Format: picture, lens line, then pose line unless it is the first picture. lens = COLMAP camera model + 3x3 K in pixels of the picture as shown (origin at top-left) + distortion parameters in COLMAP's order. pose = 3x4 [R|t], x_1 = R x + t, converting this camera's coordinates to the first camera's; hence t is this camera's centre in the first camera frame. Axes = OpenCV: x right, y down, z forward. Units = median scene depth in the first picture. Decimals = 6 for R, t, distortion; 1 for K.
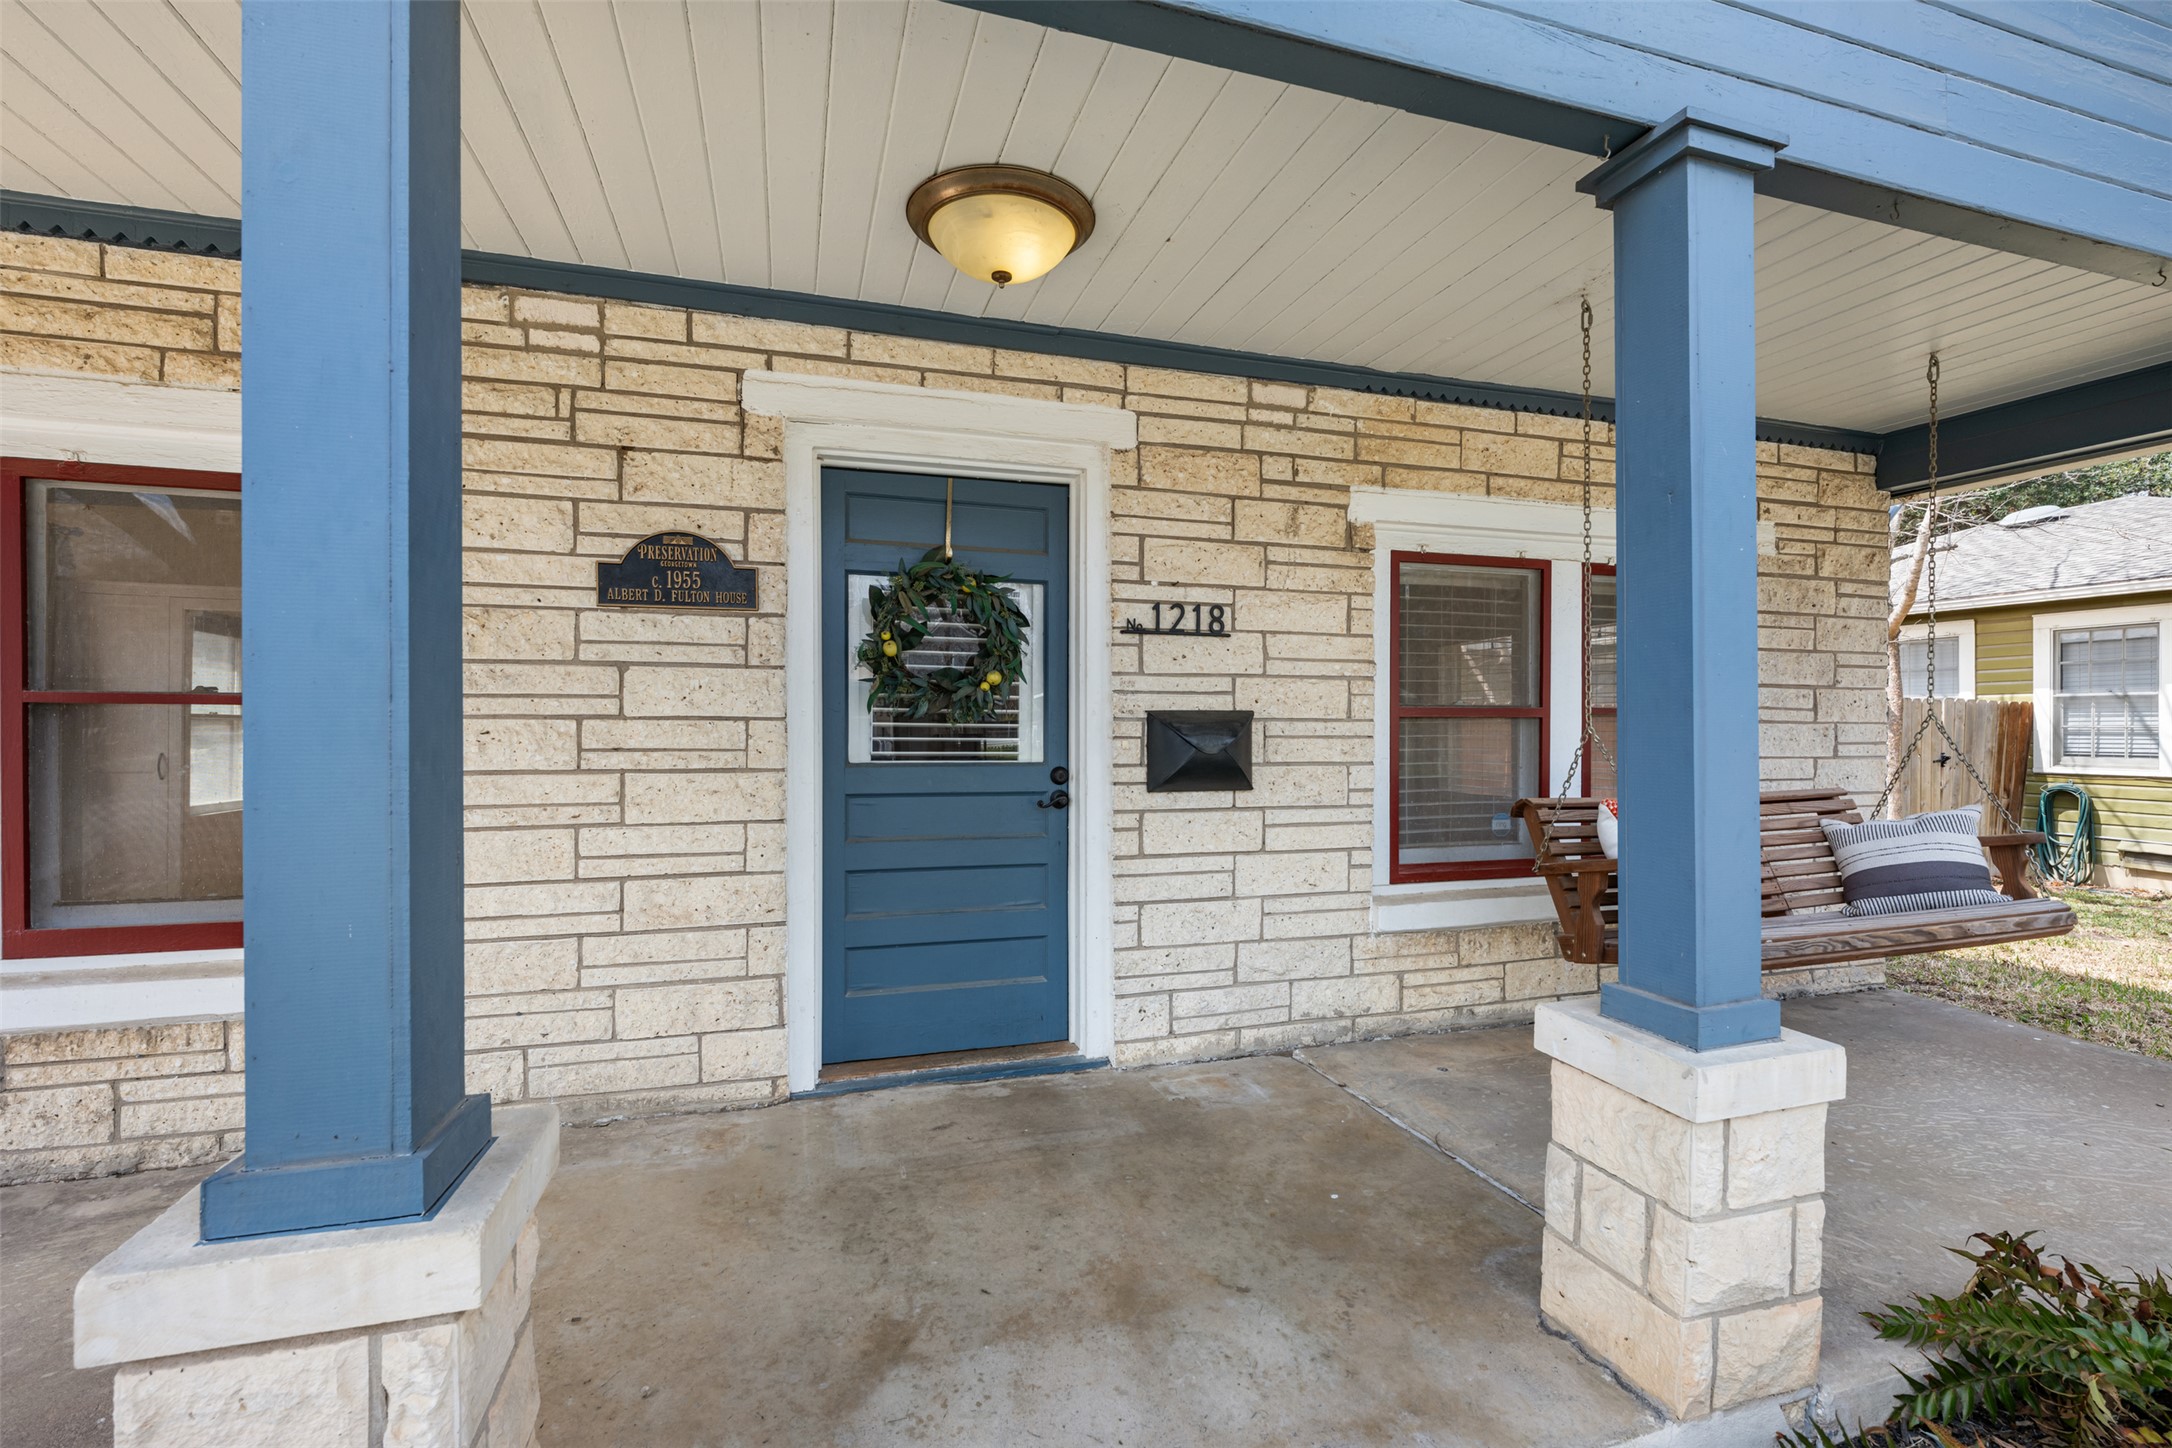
lens RADIAL K [[951.6, 0, 1086.0], [0, 951.6, 724.0], [0, 0, 1]] dist [-0.001998, -0.000025]
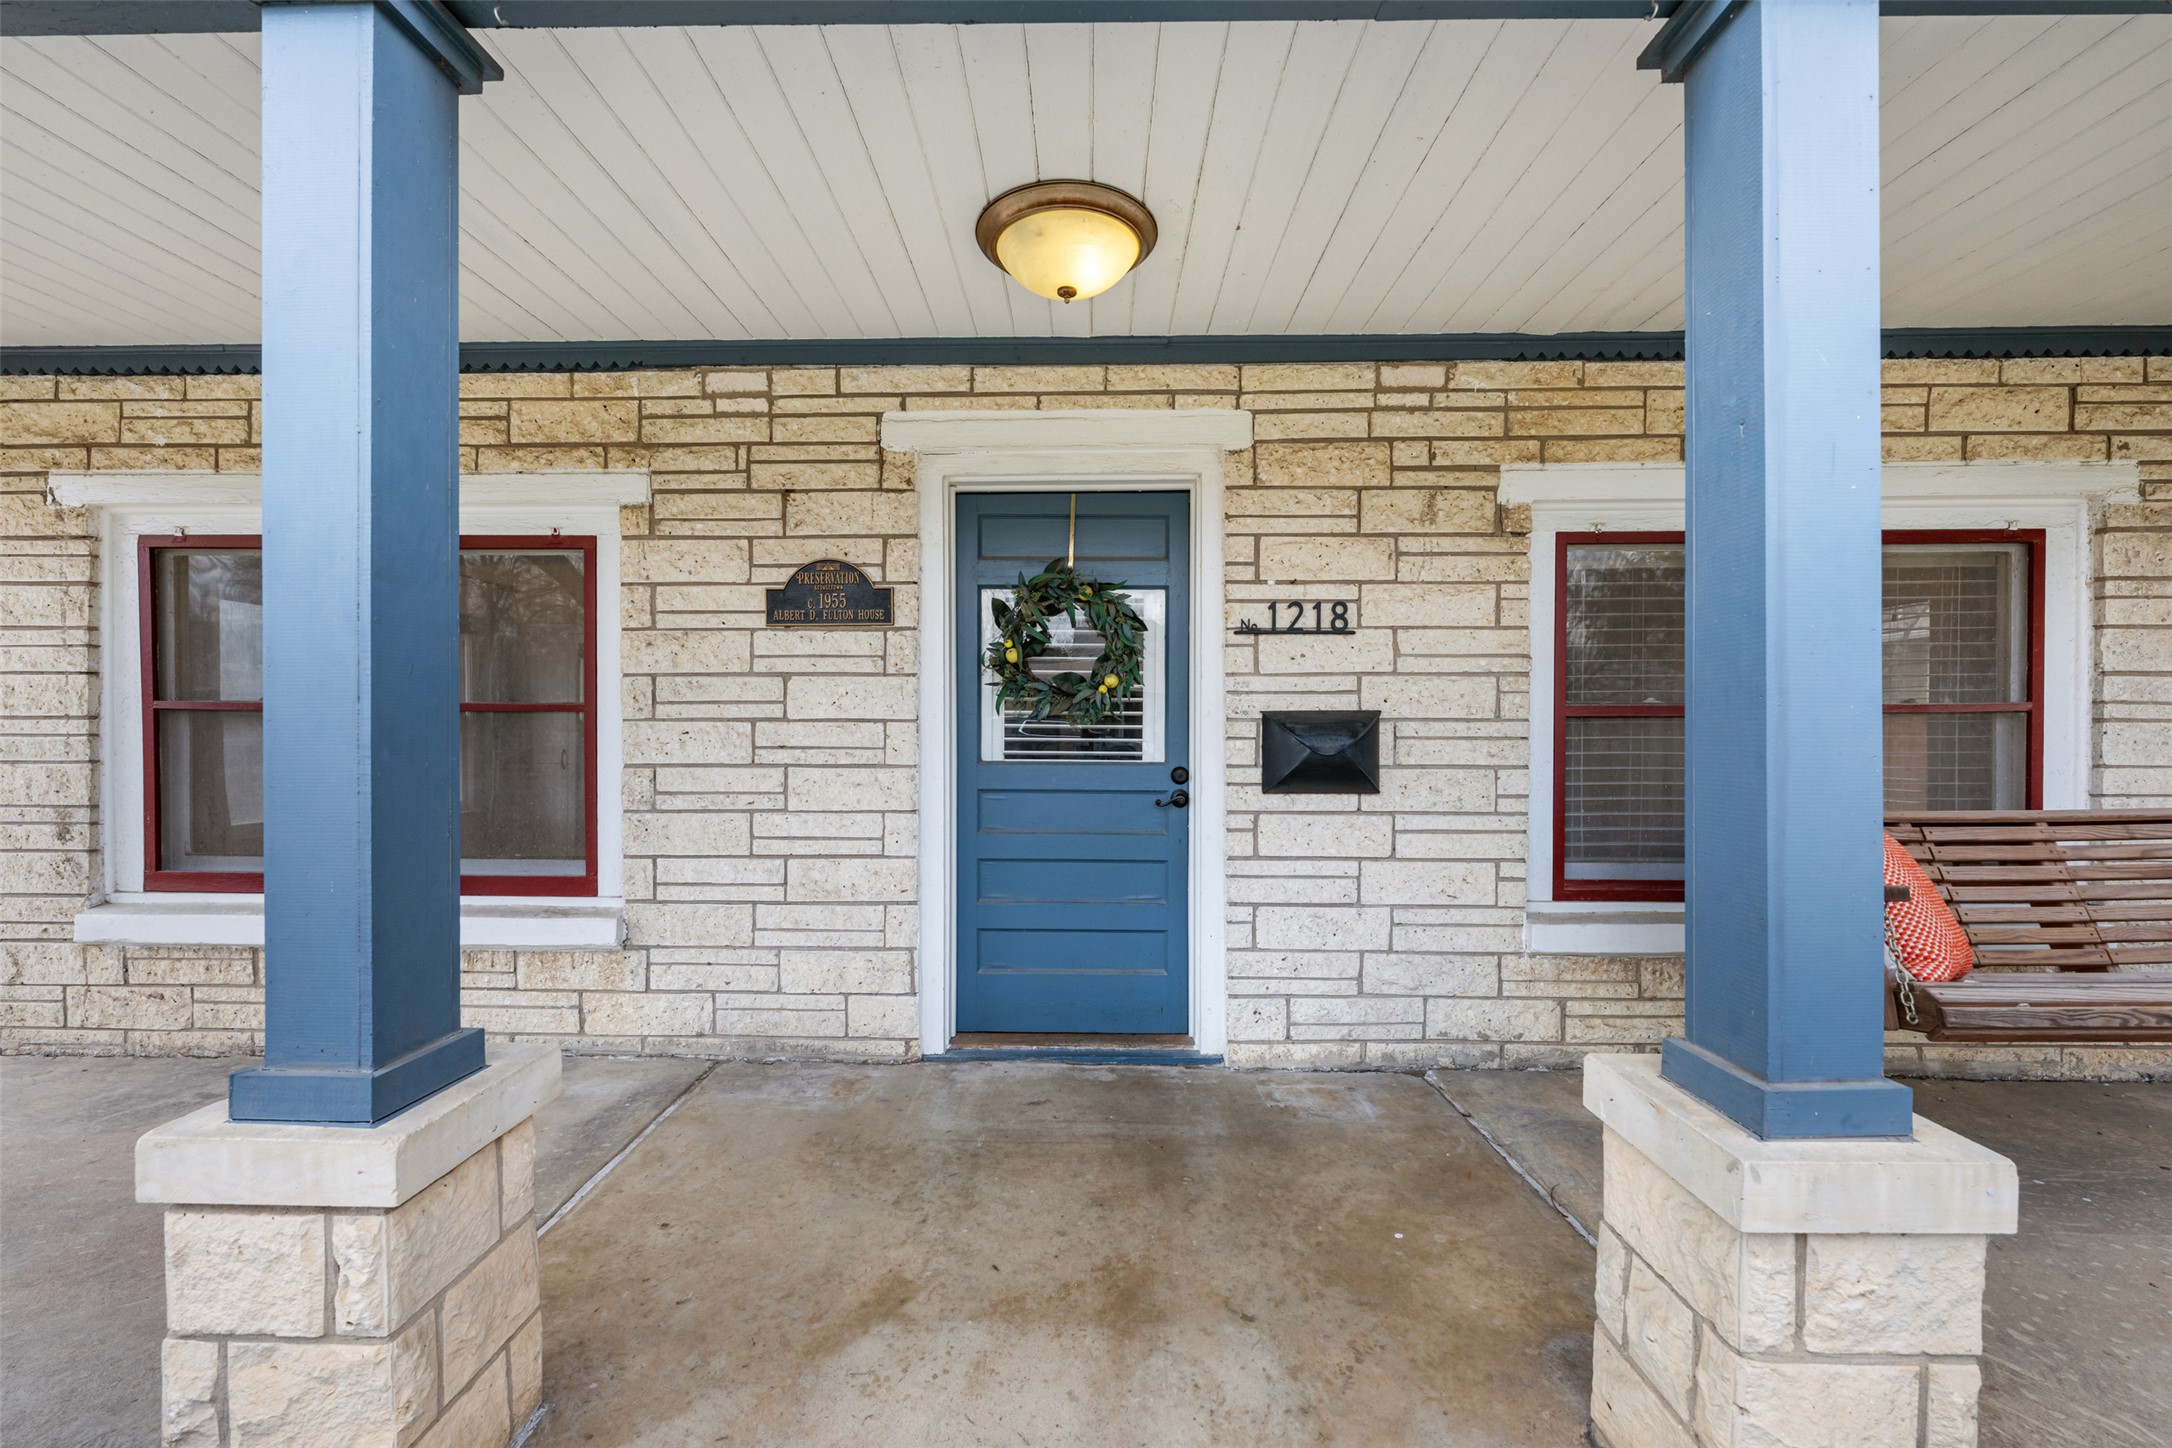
lens RADIAL K [[873.6, 0, 1075.8], [0, 873.6, 733.5], [0, 0, 1]] dist [-0.001942, 0.000290]
pose [[0.948656, -0.000031, -0.316309, 0.183836], [0.001683, 0.999986, 0.004951, 0.004868], [0.316305, -0.005230, 0.948643, 0.081334]]
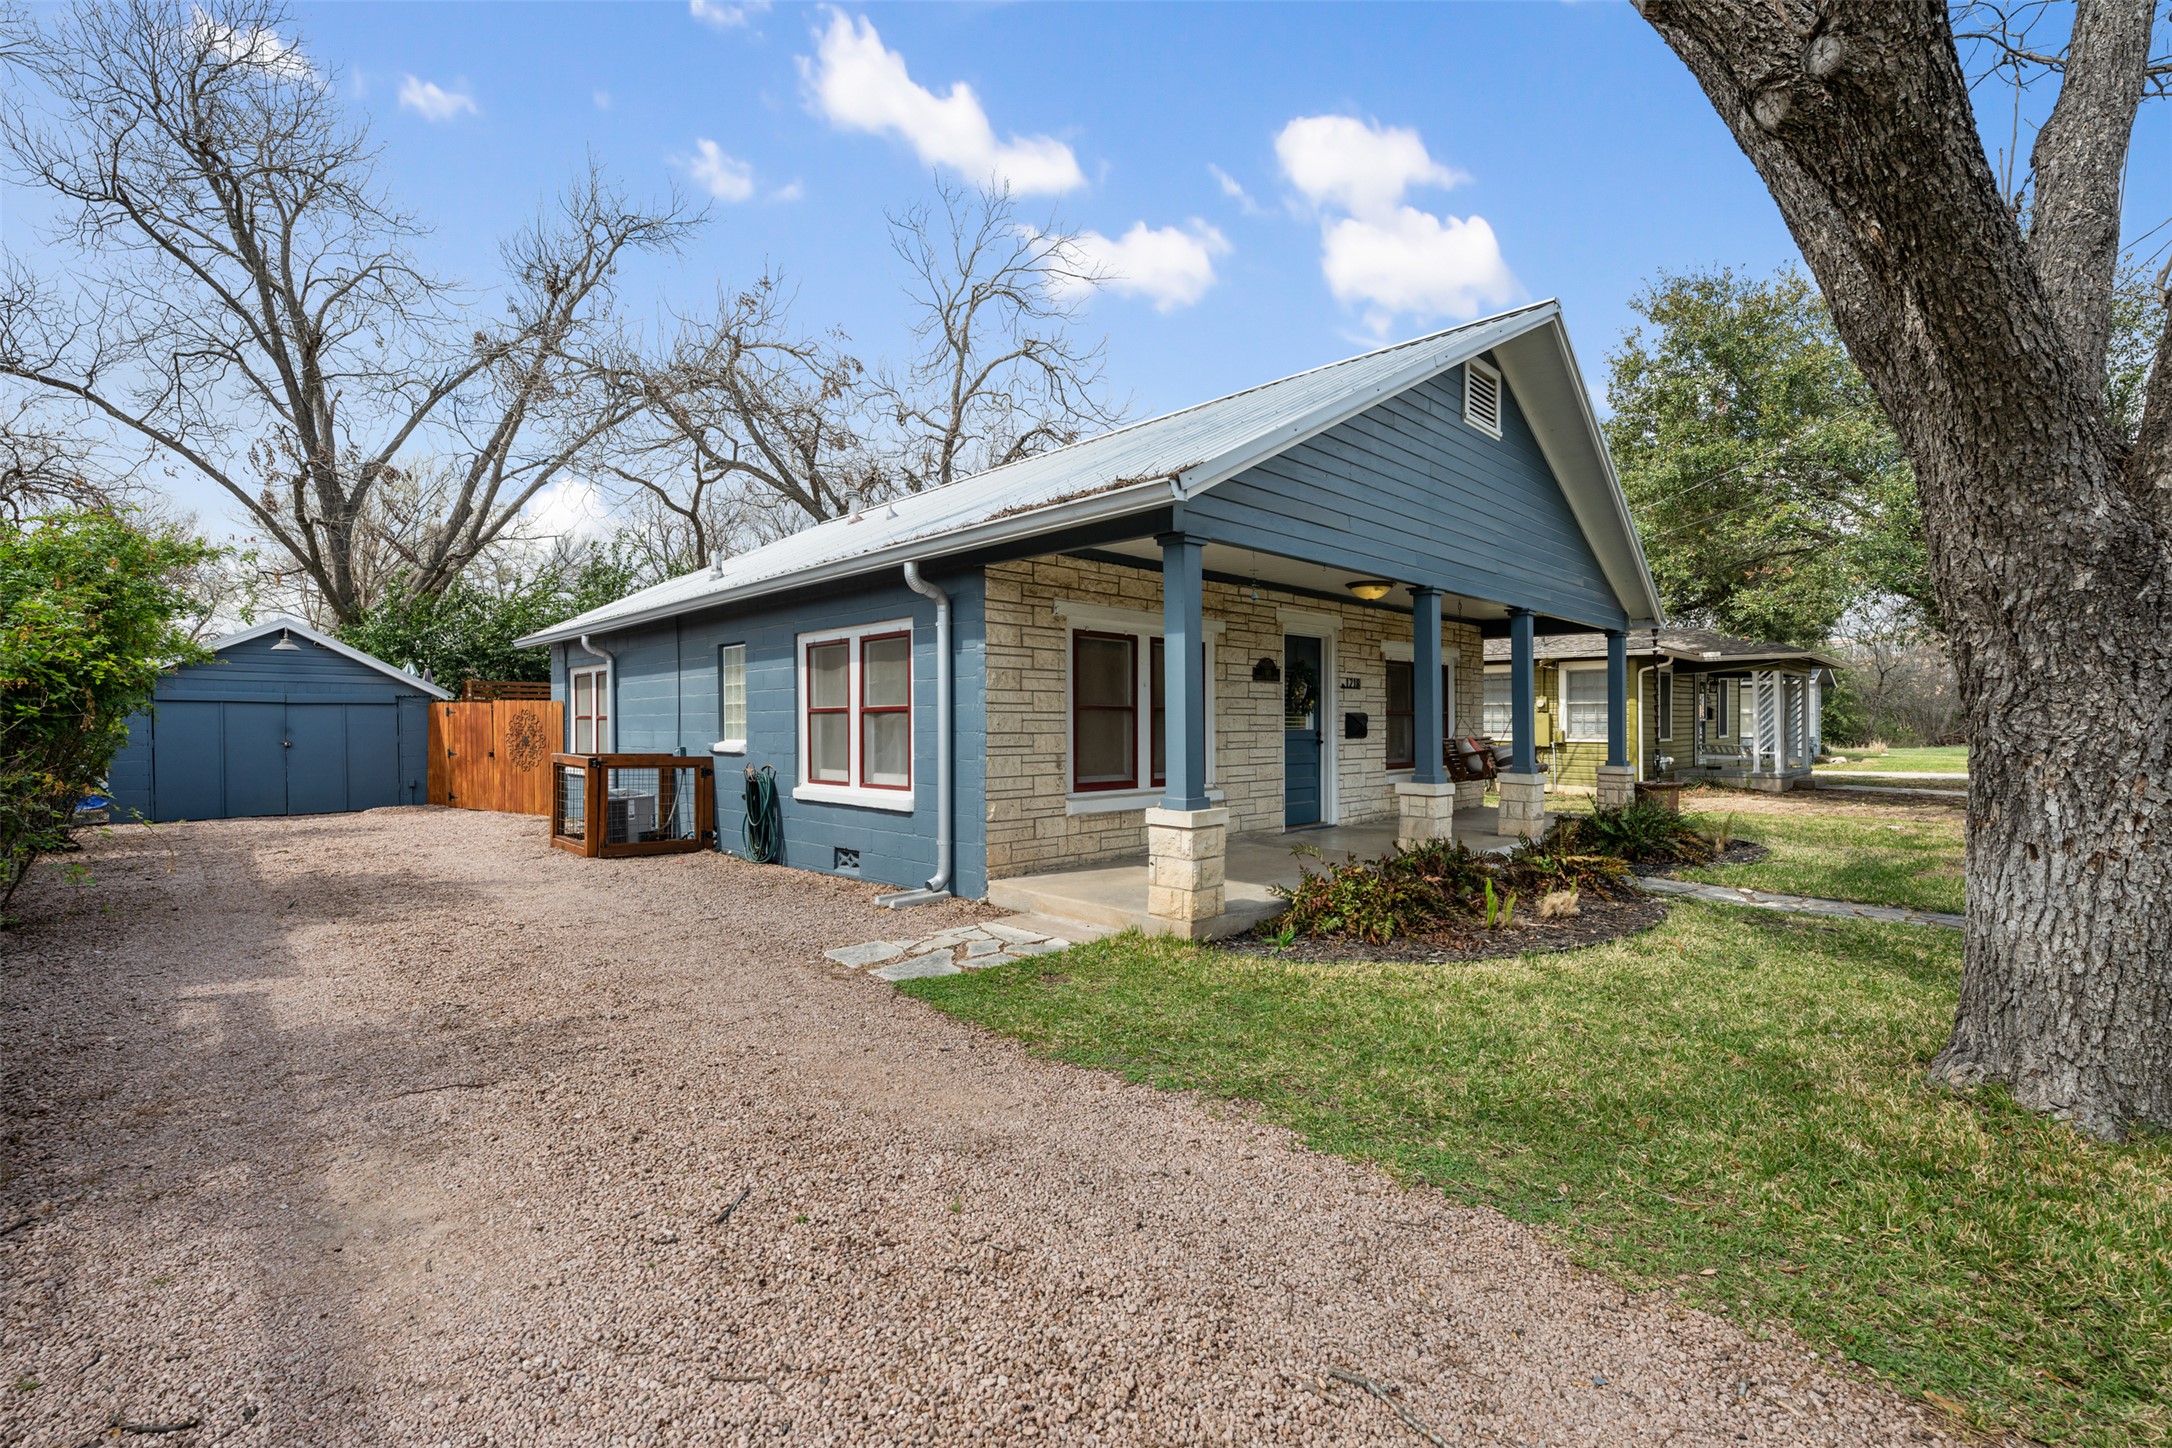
lens RADIAL K [[927.2, 0, 1077.8], [0, 927.2, 720.7], [0, 0, 1]] dist [-0.000268, 0.000152]
pose [[0.890598, -0.004206, 0.454771, -2.344776], [0.004968, 0.999988, -0.000480, 0.011467], [-0.454764, 0.002687, 0.890608, -1.471389]]
